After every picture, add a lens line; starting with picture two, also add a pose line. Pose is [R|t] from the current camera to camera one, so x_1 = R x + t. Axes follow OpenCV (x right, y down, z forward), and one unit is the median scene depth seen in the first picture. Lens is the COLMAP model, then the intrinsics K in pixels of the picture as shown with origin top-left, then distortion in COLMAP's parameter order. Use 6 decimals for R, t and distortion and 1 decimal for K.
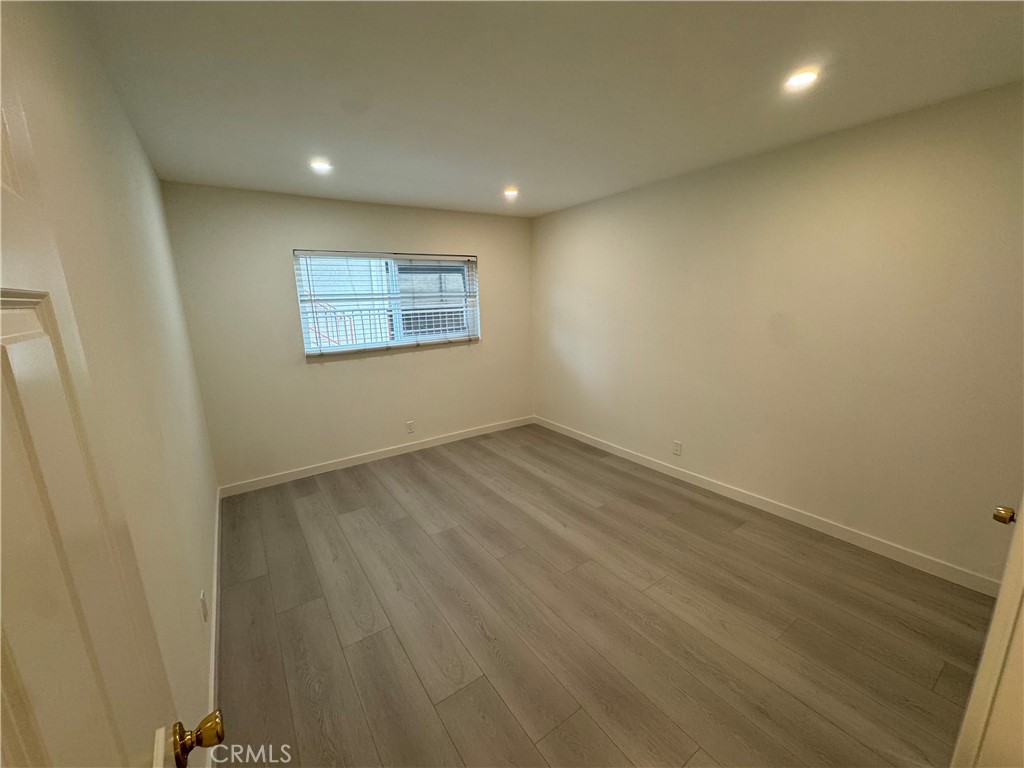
lens RADIAL K [[410.2, 0, 512.6], [0, 410.2, 384.5], [0, 0, 1]] dist [-0.000203, 0.000223]
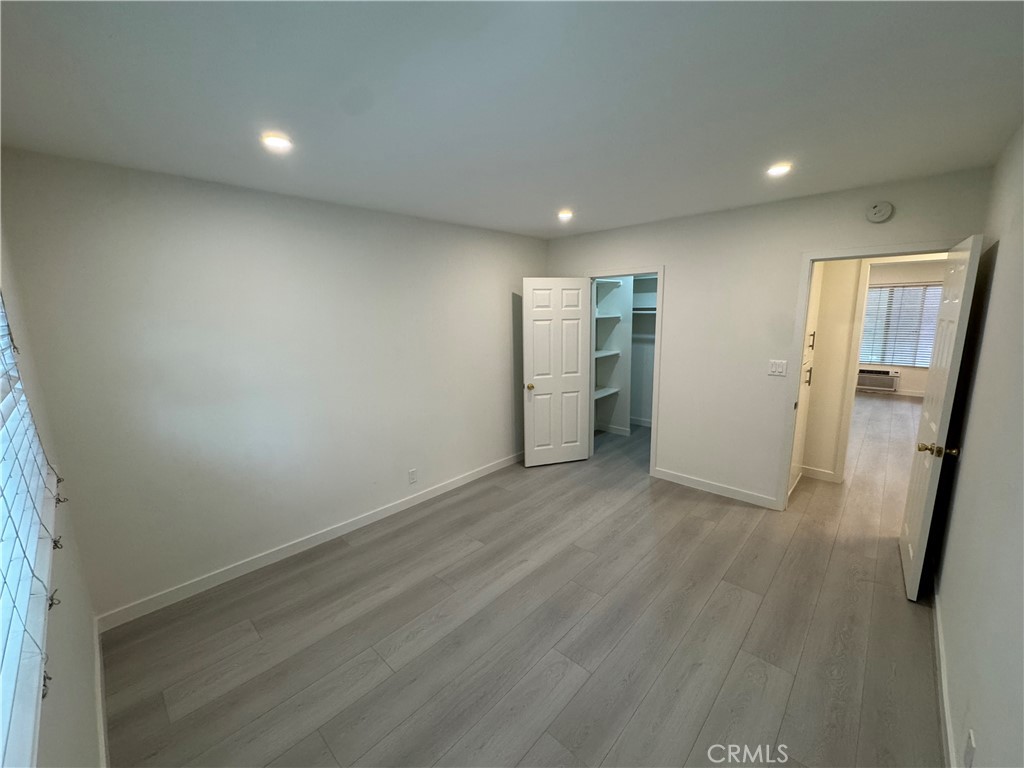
lens RADIAL K [[410.2, 0, 519.5], [0, 410.2, 386.0], [0, 0, 1]] dist [-0.000203, 0.000223]
pose [[-0.217358, -0.146209, 0.965080, -0.715400], [0.228668, 0.953576, 0.195967, -0.232040], [-0.948929, 0.263278, -0.173834, 1.034348]]
